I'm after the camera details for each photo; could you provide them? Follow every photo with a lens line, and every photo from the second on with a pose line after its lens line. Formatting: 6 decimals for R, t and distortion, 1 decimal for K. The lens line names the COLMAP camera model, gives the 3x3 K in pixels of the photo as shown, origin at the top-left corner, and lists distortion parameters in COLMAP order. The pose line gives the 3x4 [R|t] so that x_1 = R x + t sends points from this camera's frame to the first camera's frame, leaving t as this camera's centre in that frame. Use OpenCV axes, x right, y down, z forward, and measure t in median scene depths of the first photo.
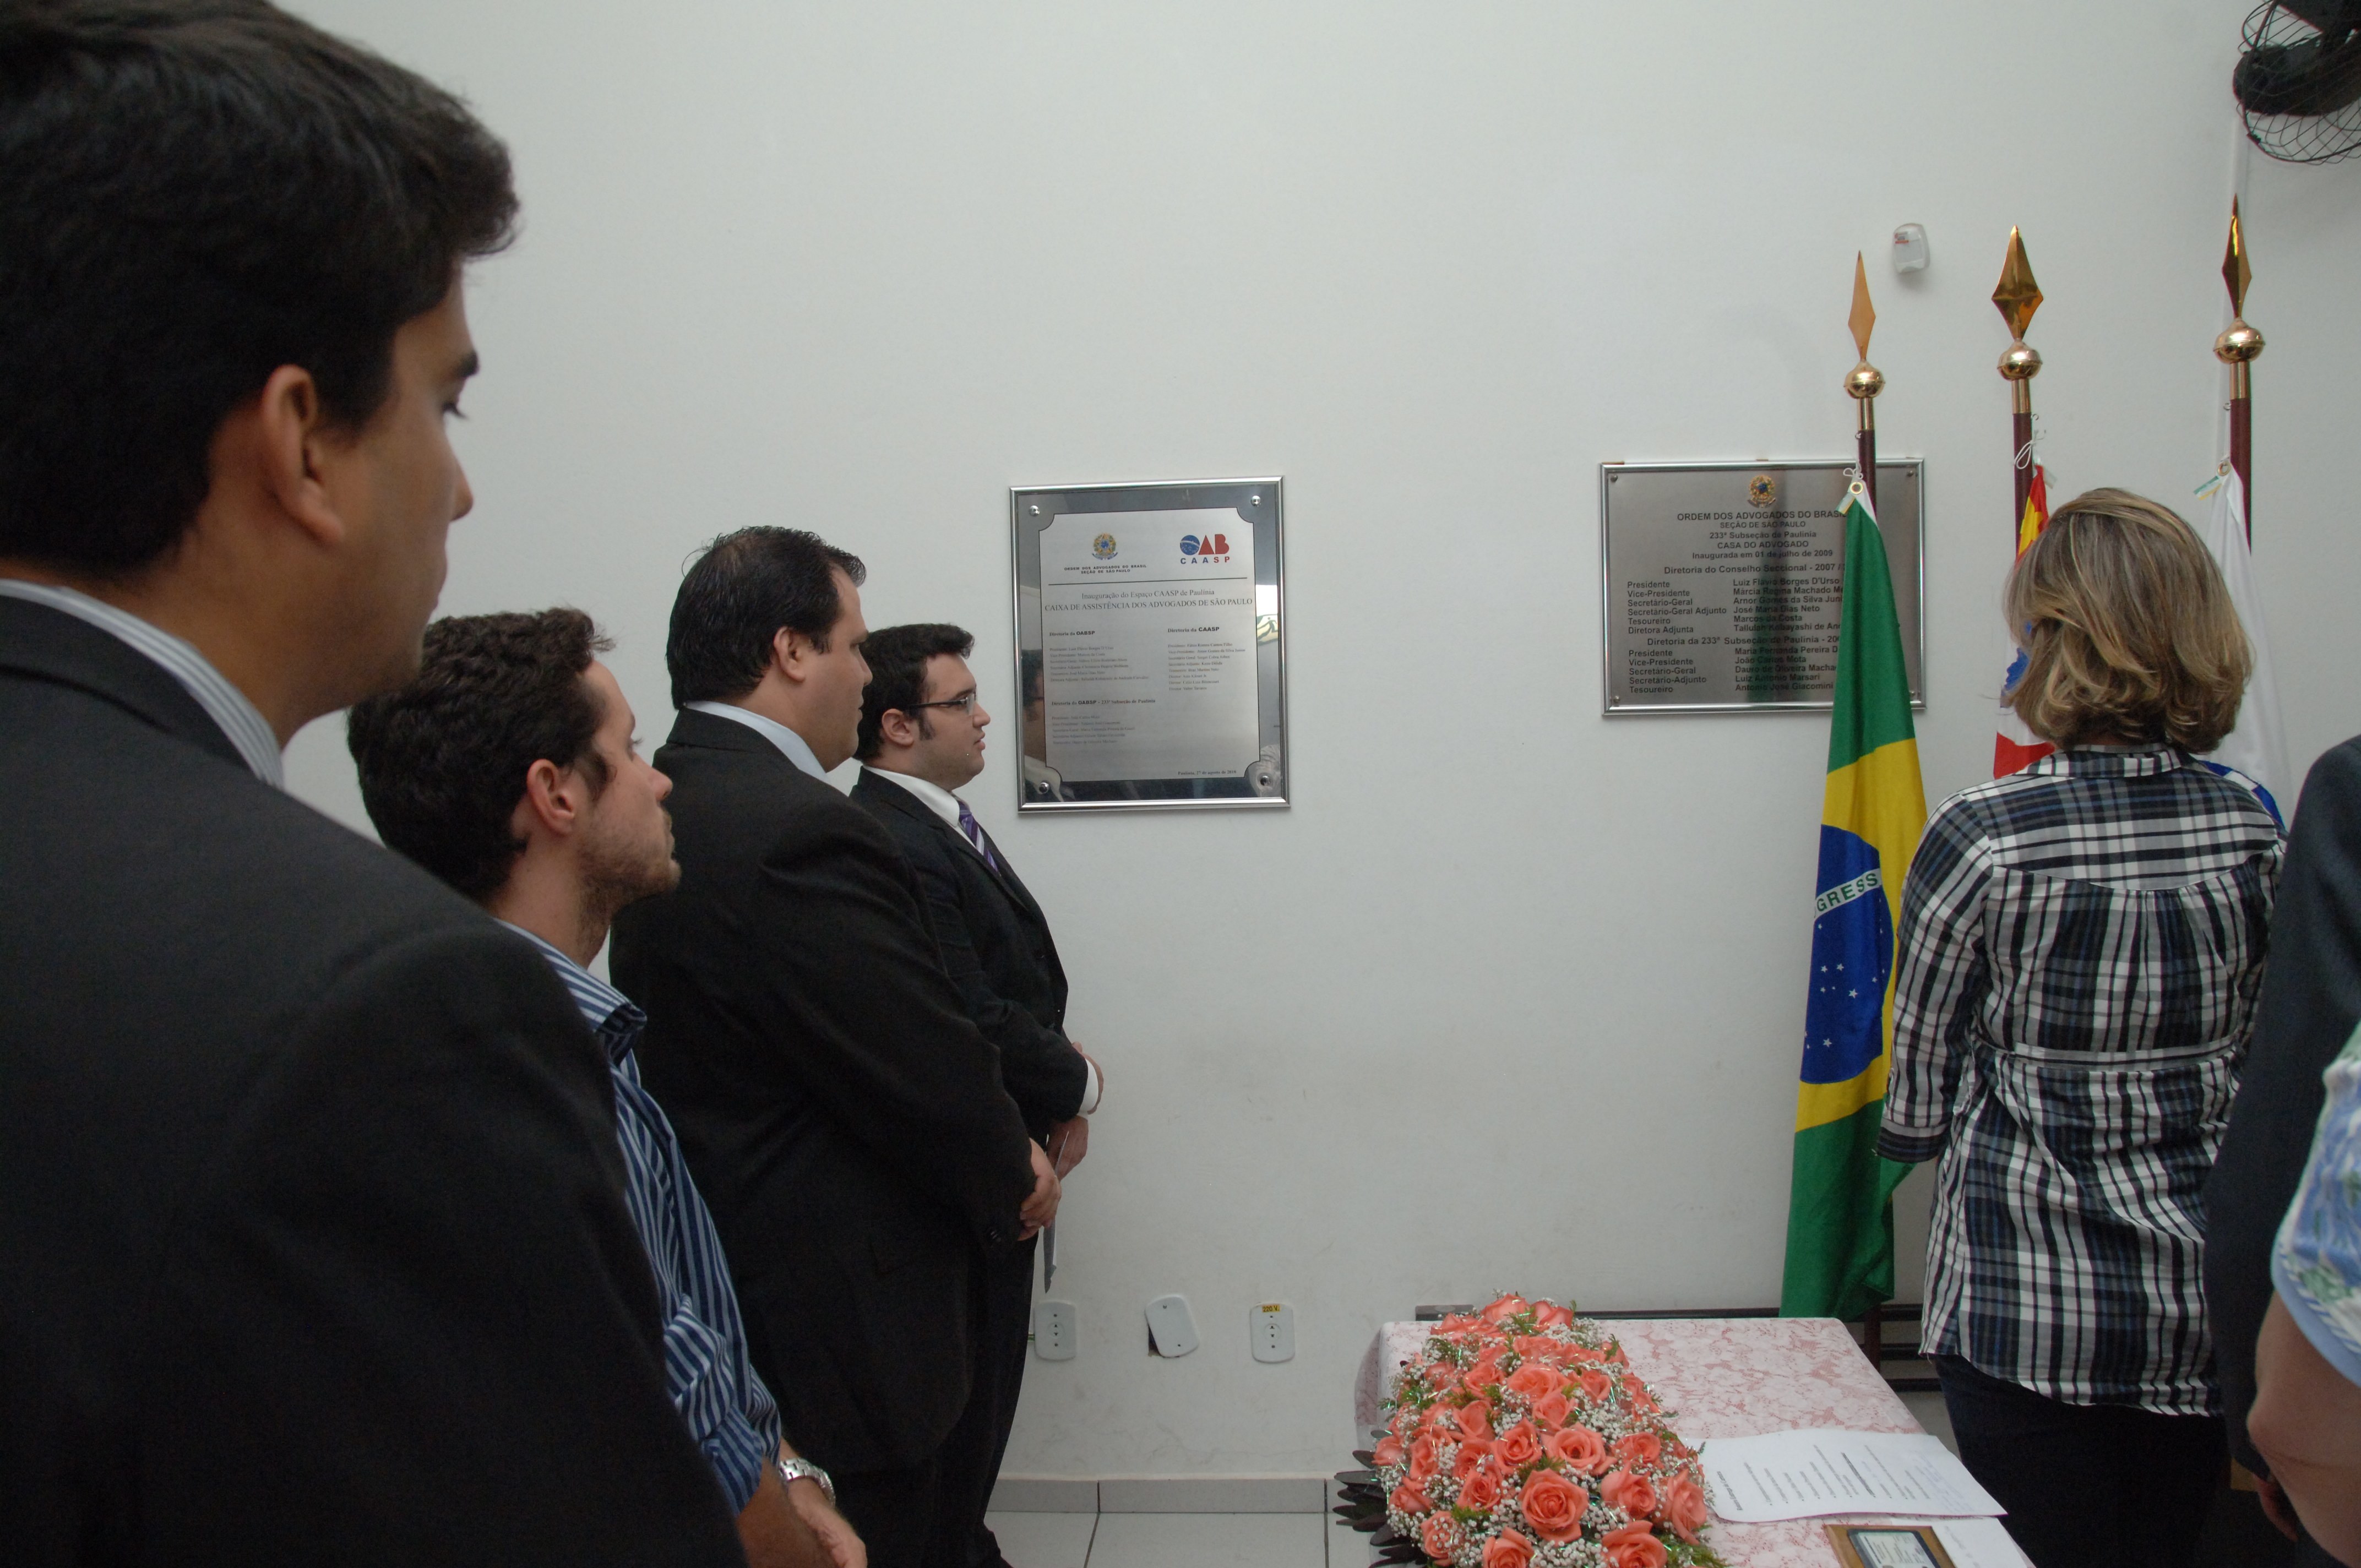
lens RADIAL K [[1888.0, 0, 1165.8], [0, 1888.0, 778.2], [0, 0, 1]] dist [-0.166551, 0.124040]
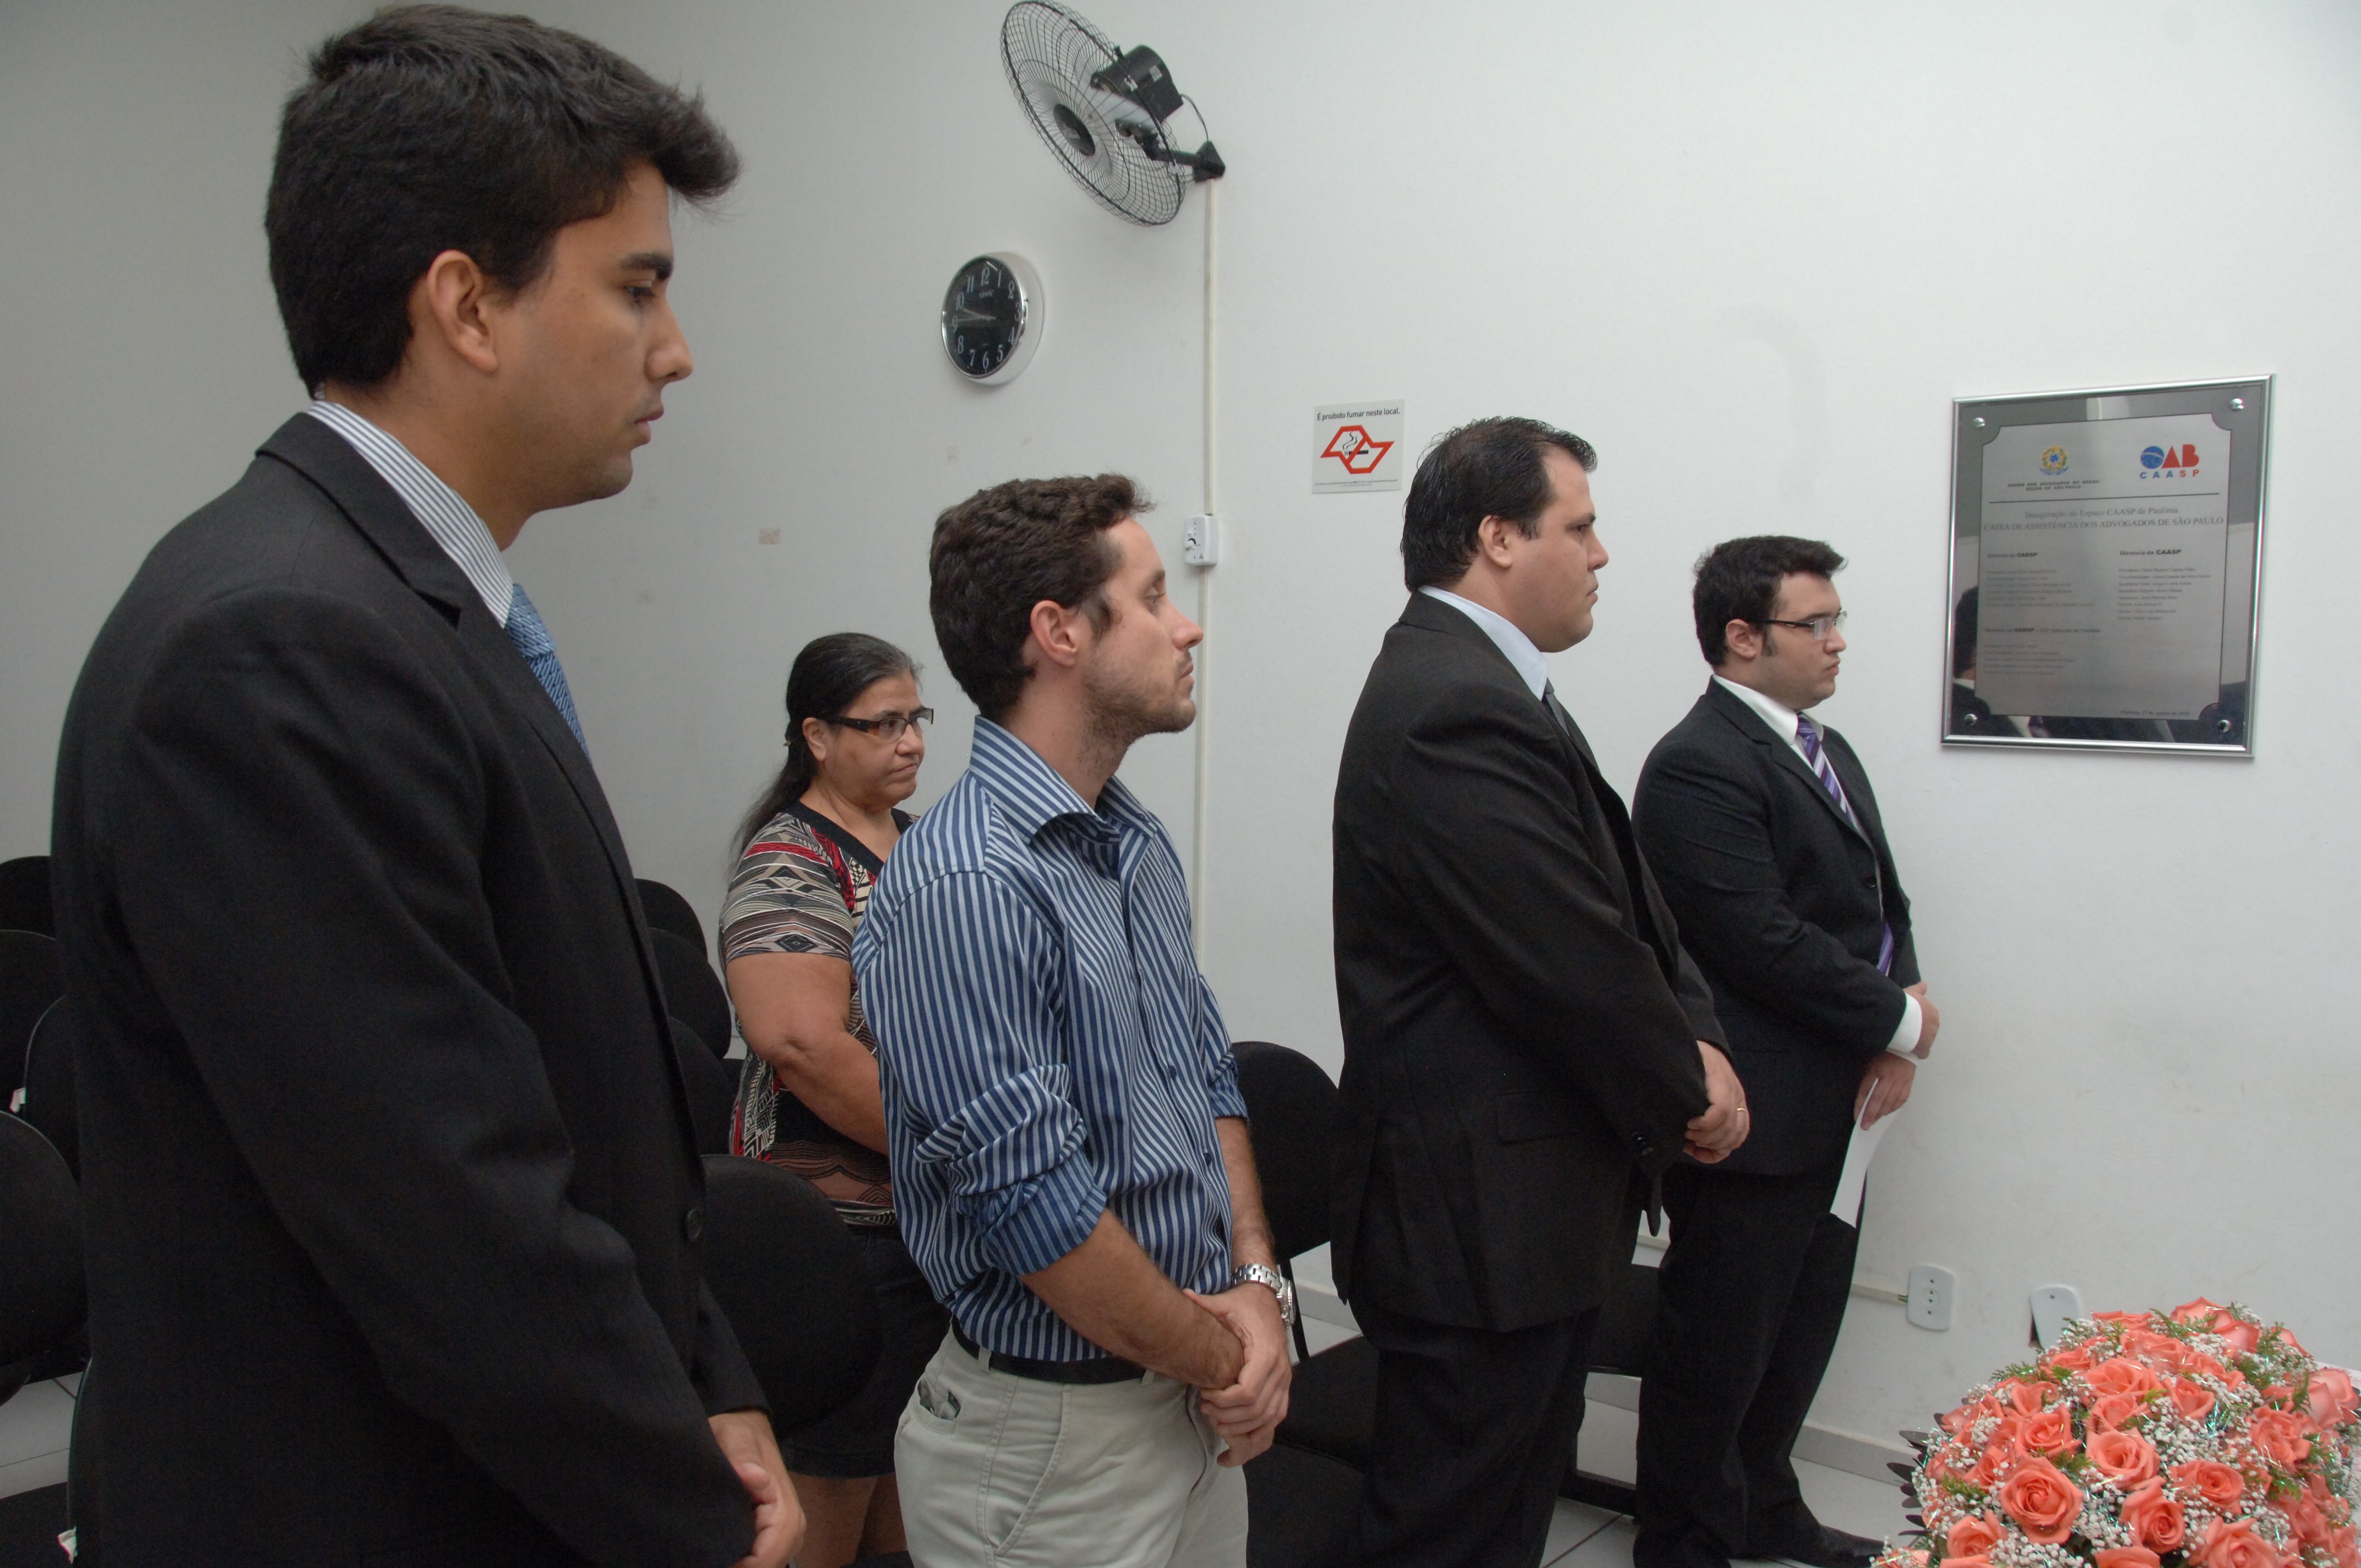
lens RADIAL K [[1856.7, 0, 1180.5], [0, 1856.7, 784.0], [0, 0, 1]] dist [-0.151059, 0.109978]
pose [[0.795520, 0.075126, -0.601252, 0.306131], [-0.058372, 0.997171, 0.047363, 0.031598], [0.603109, -0.002582, 0.797655, 0.086253]]
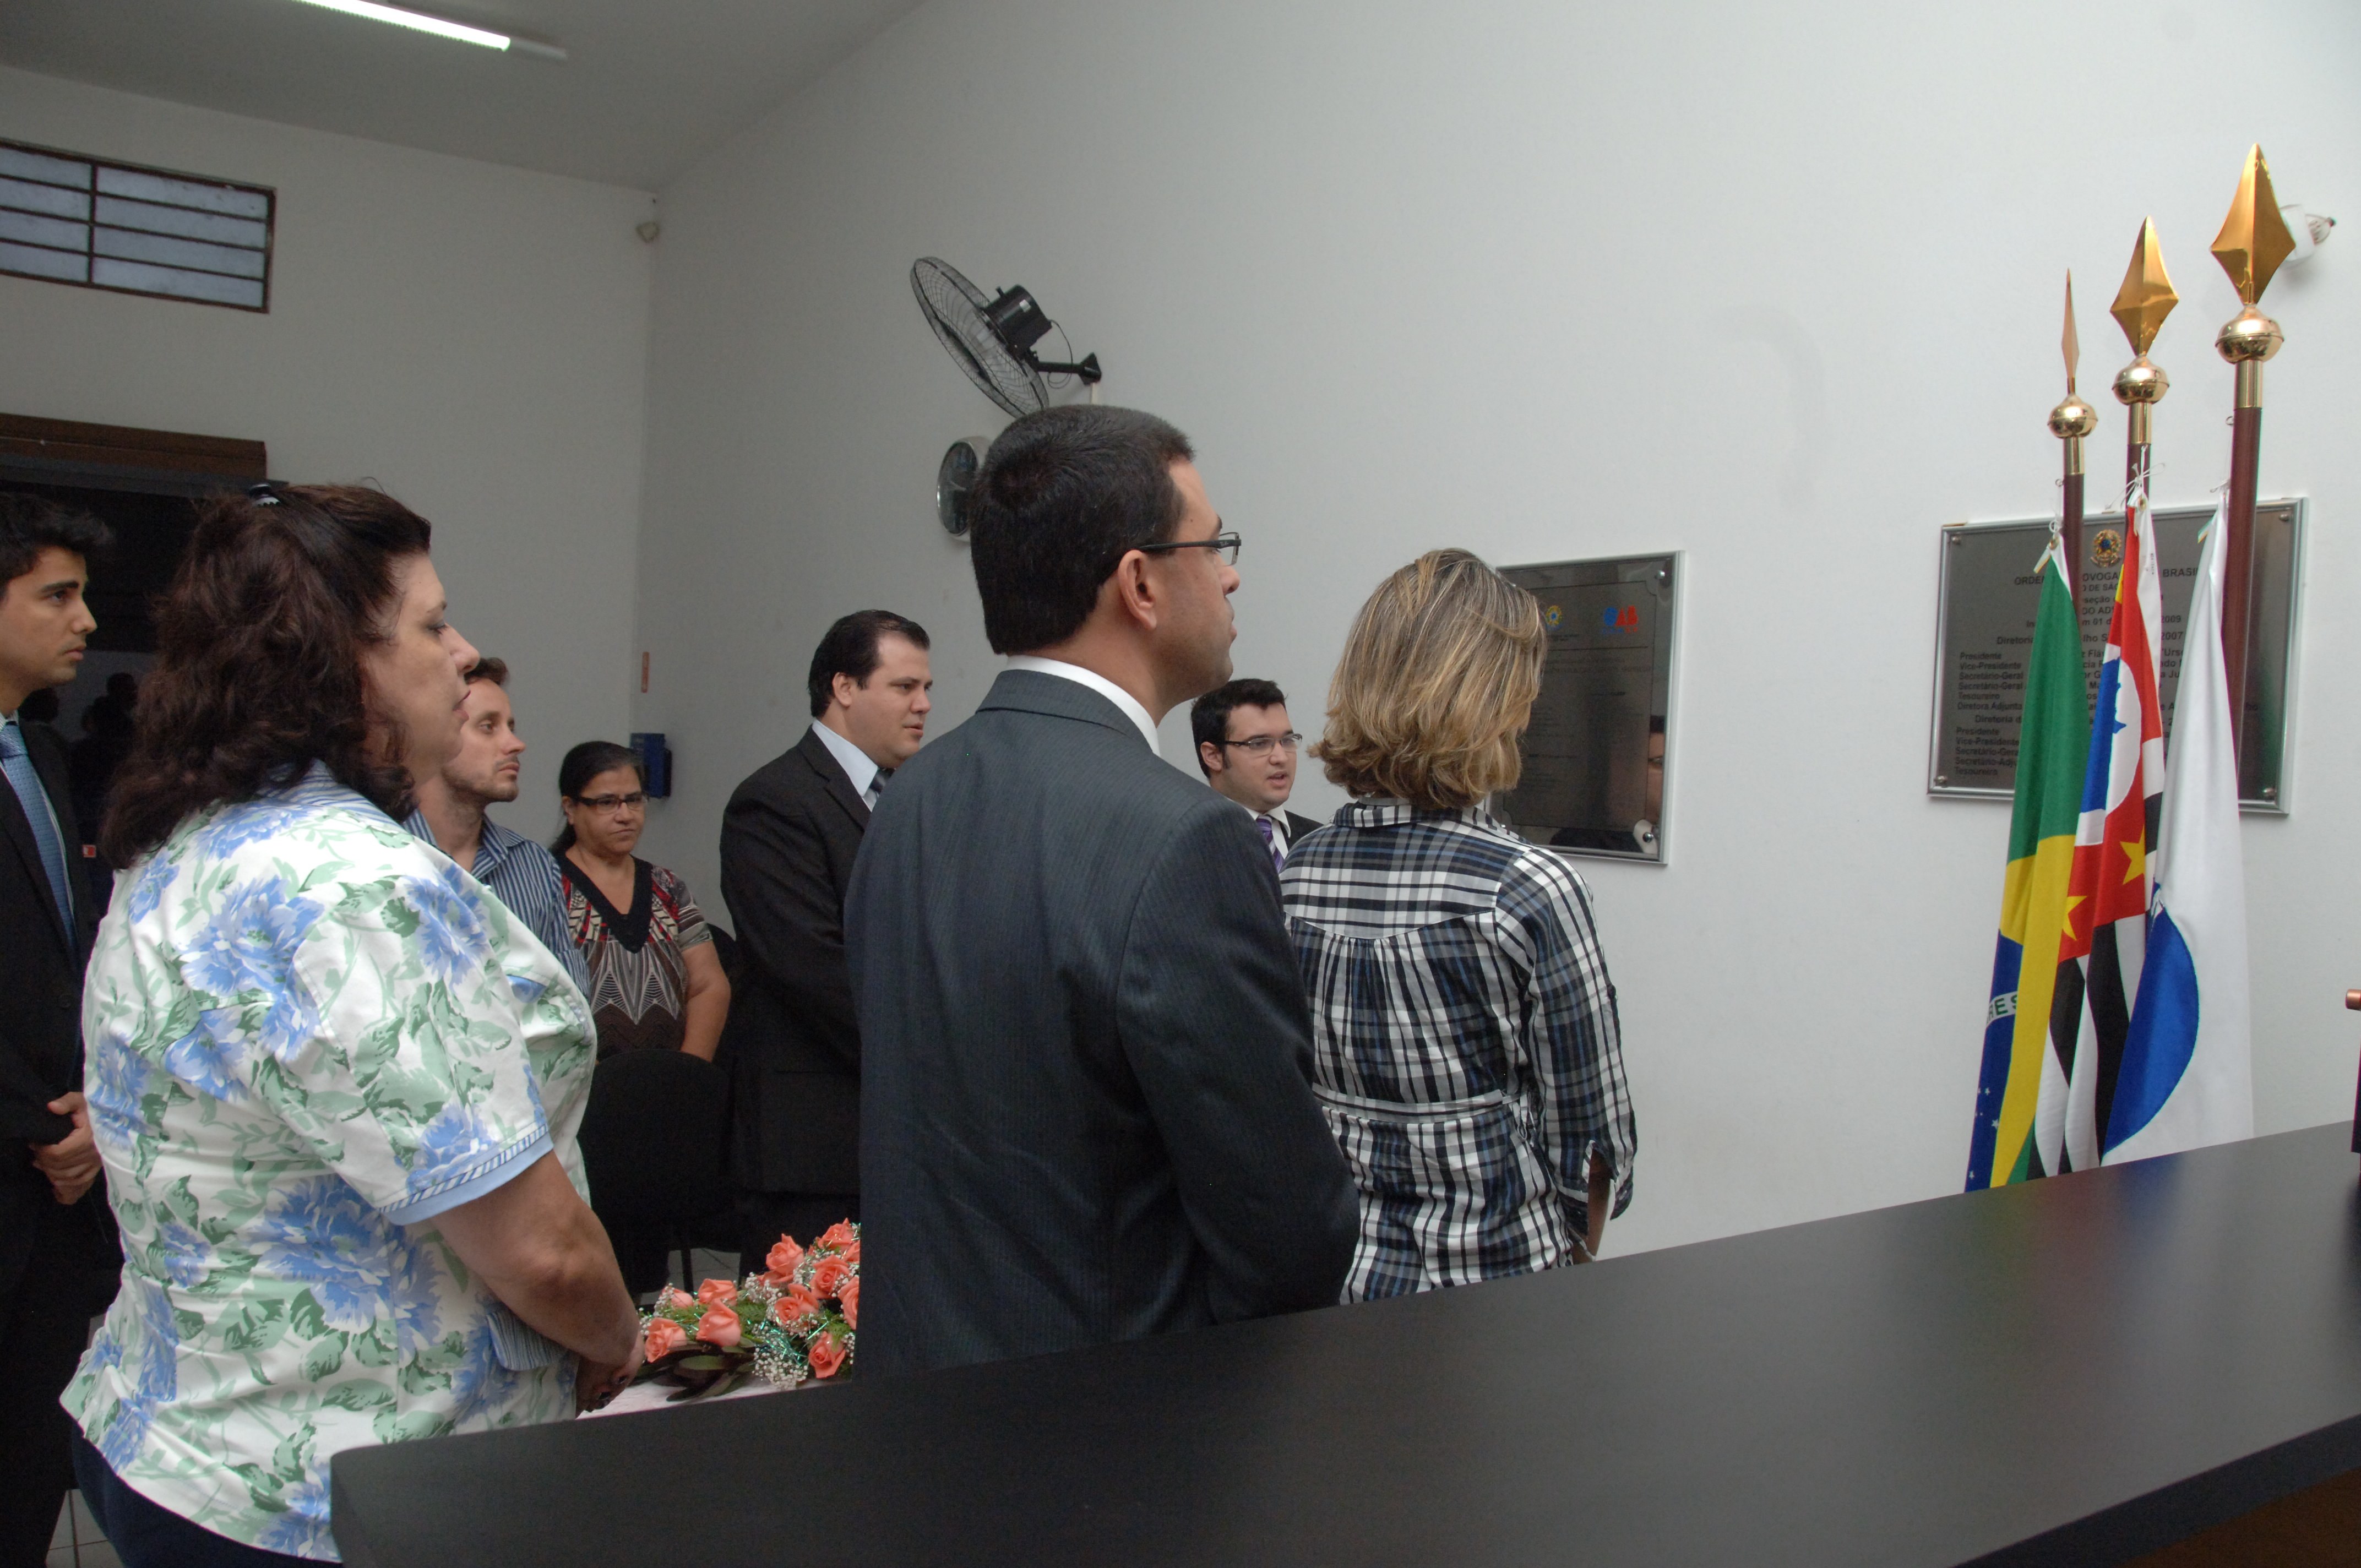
lens RADIAL K [[1888.0, 0, 1165.8], [0, 1888.0, 778.2], [0, 0, 1]] dist [-0.166551, 0.124040]
pose [[0.621867, 0.057384, -0.781018, 1.292971], [-0.087963, 0.996119, 0.003149, -0.022020], [0.778167, 0.066743, 0.624501, 0.242420]]
